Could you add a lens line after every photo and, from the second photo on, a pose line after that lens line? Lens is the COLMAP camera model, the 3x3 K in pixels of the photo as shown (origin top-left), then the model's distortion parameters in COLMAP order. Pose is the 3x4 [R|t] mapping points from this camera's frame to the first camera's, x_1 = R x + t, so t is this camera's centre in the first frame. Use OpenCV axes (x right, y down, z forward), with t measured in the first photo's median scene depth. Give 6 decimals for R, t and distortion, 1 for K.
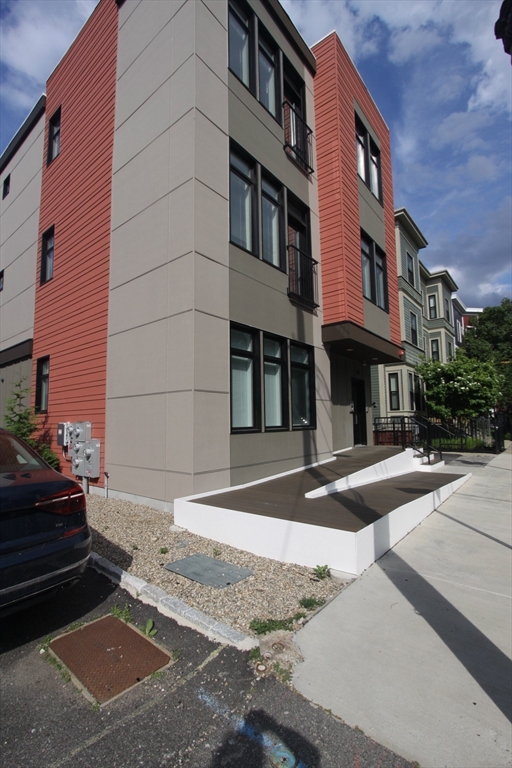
lens RADIAL K [[353.6, 0, 256.0], [0, 353.6, 384.0], [0, 0, 1]] dist [-0.022037, 0.001076]
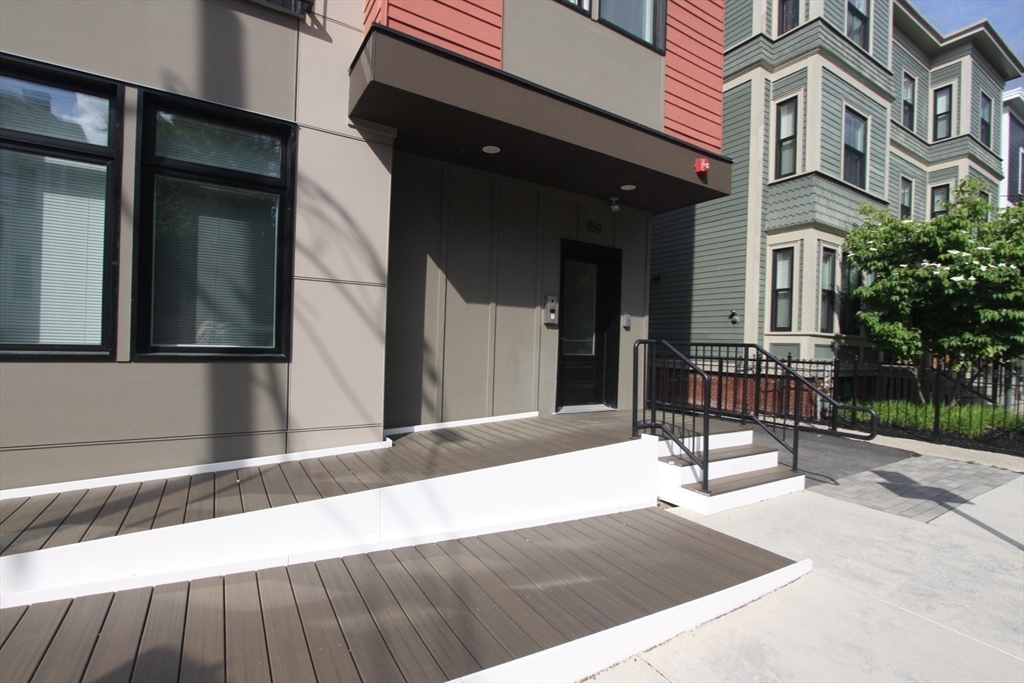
lens RADIAL K [[471.4, 0, 500.4], [0, 471.4, 339.9], [0, 0, 1]] dist [-0.022037, 0.001076]
pose [[0.939422, 0.044520, -0.339859, 0.283688], [-0.010011, 0.994670, 0.102625, 0.030356], [0.342617, -0.093006, 0.934860, 0.340158]]
